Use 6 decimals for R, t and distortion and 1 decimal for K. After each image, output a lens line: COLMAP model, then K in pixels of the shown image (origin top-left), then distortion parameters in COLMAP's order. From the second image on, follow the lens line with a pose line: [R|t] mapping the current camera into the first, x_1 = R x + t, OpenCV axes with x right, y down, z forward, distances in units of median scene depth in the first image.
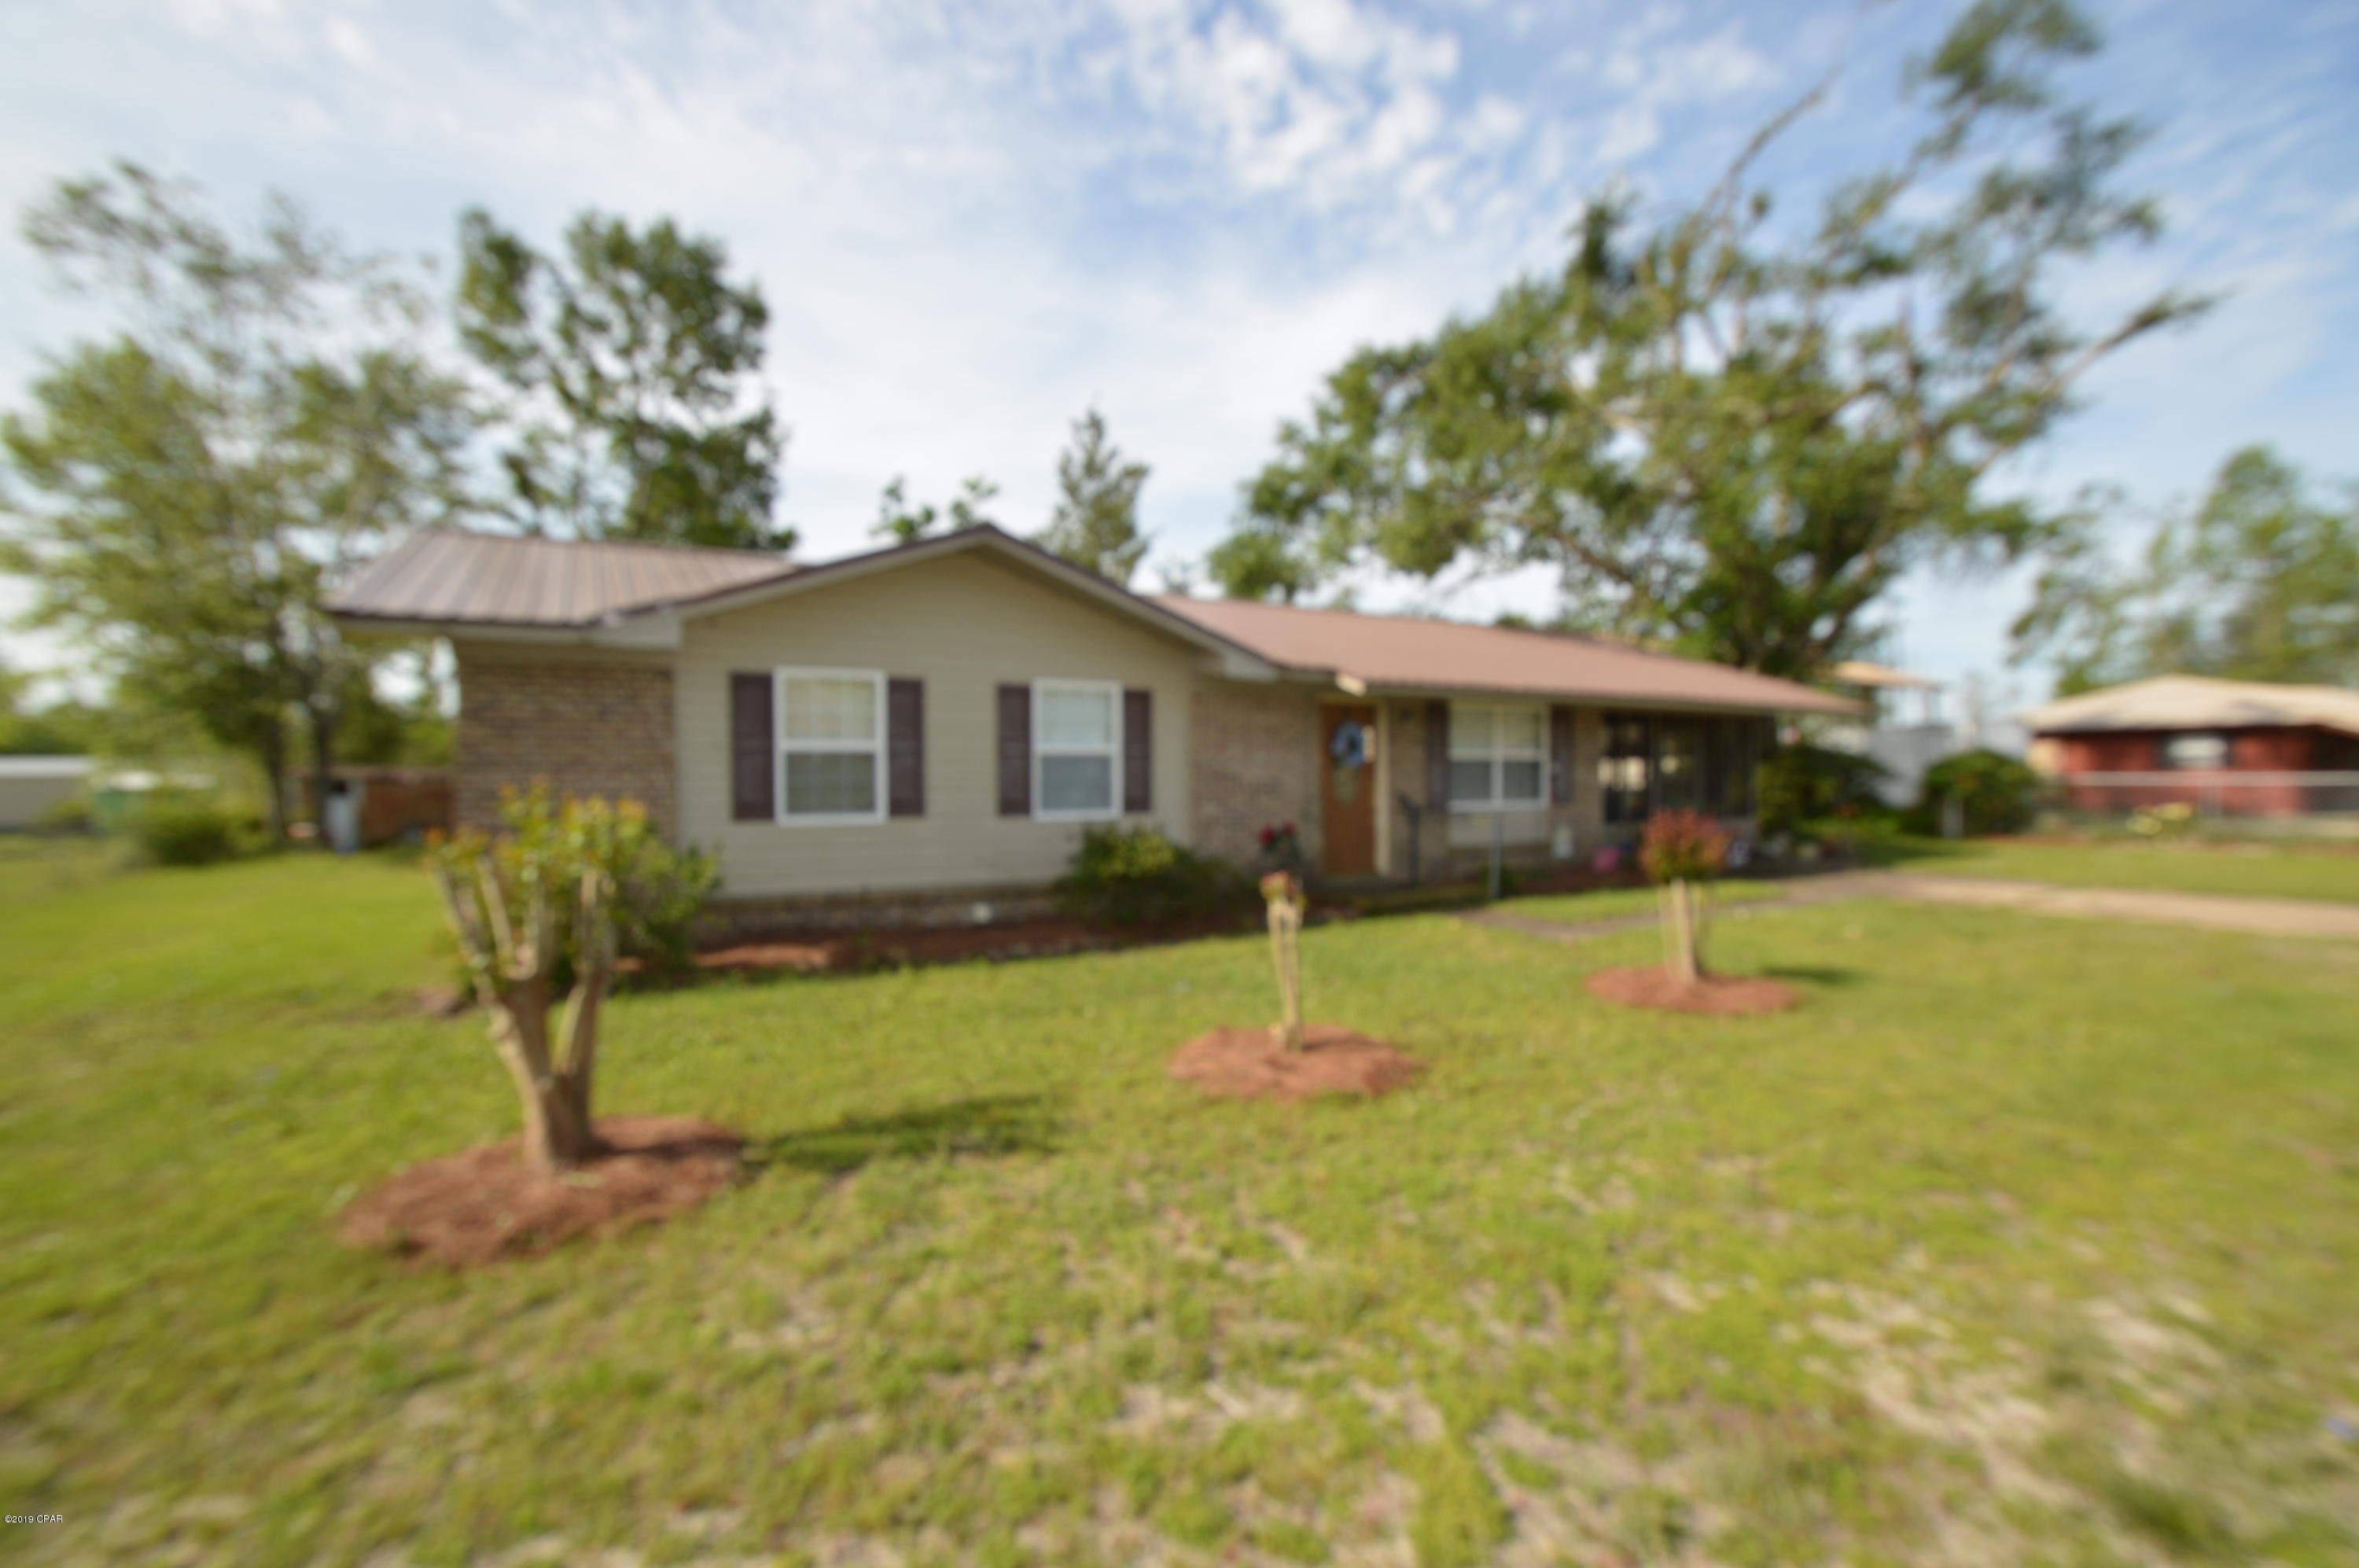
lens RADIAL K [[1002.1, 0, 1170.0], [0, 1002.1, 797.4], [0, 0, 1]] dist [-0.002960, -0.006169]
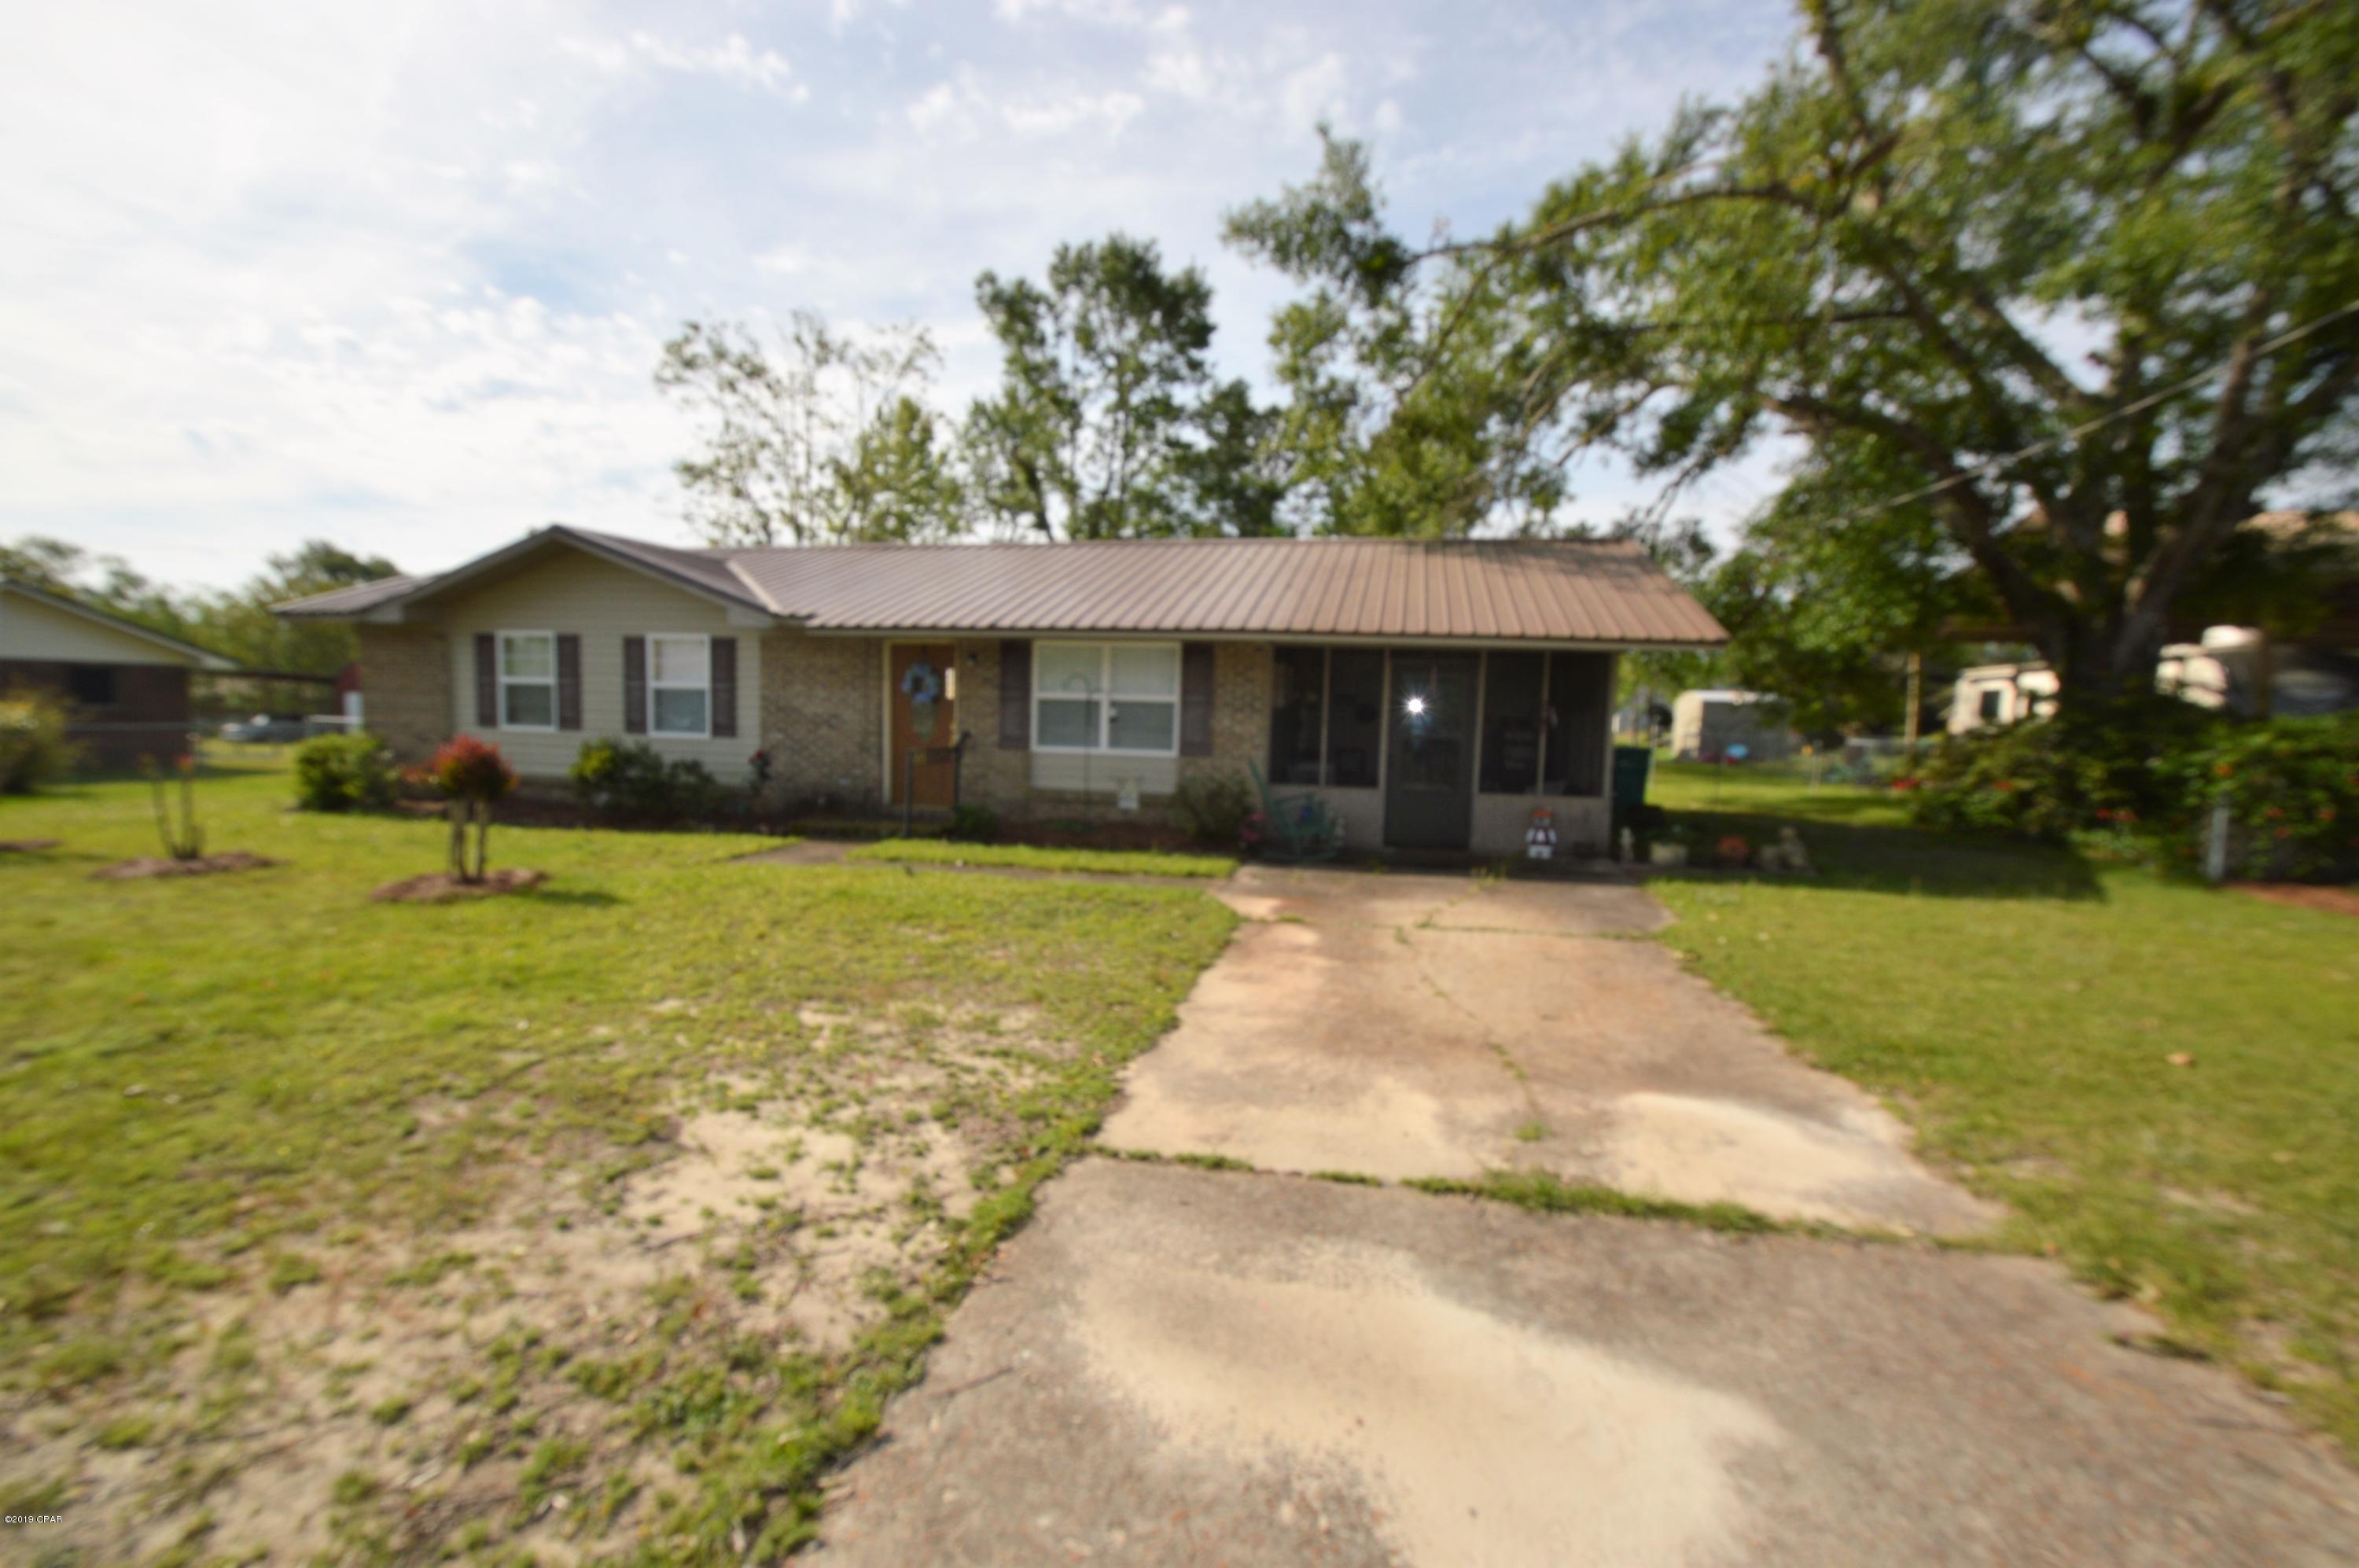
lens RADIAL K [[1002.1, 0, 1170.0], [0, 1002.1, 797.4], [0, 0, 1]] dist [-0.002960, -0.006169]
pose [[0.752867, 0.086107, -0.652516, 1.199022], [-0.044930, 0.995816, 0.079570, -0.032411], [0.656638, -0.030588, 0.753586, 0.397340]]
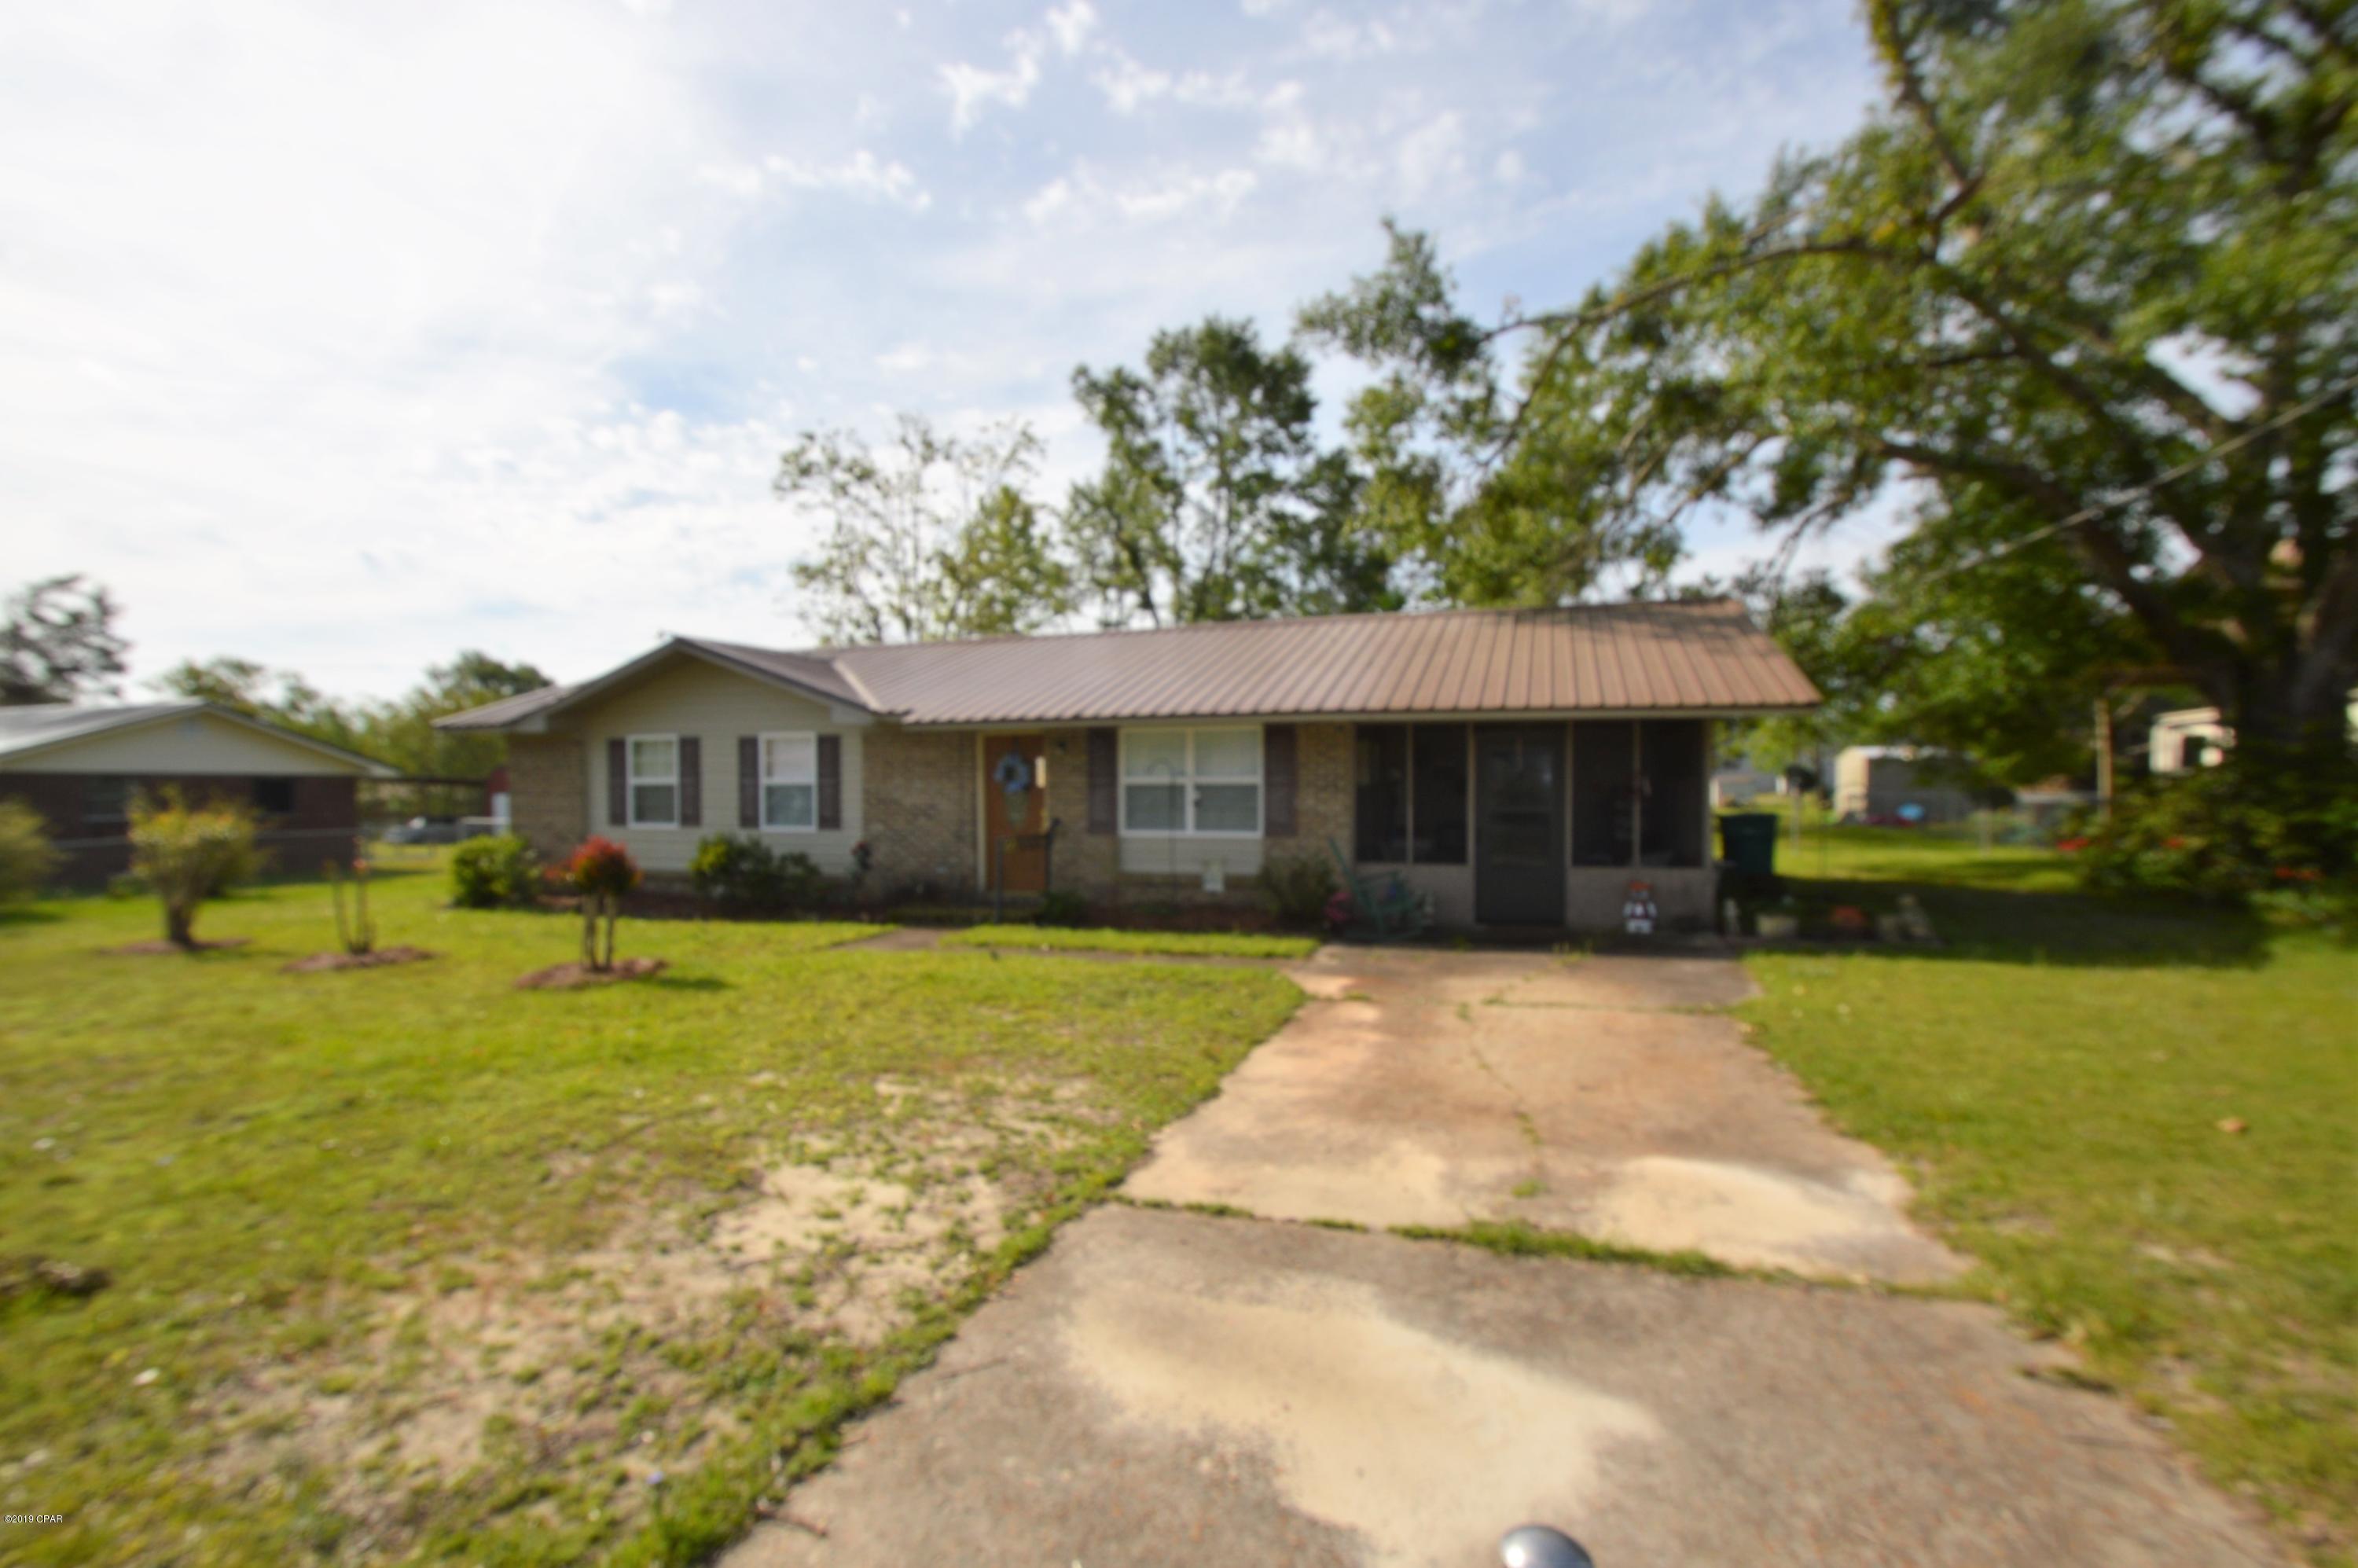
lens RADIAL K [[1054.1, 0, 1179.5], [0, 1054.1, 806.7], [0, 0, 1]] dist [-0.010436, 0.000303]
pose [[0.678057, 0.020565, -0.734721, 1.271853], [-0.014104, 0.999788, 0.014968, -0.039599], [0.734874, 0.000213, 0.678204, 0.381409]]
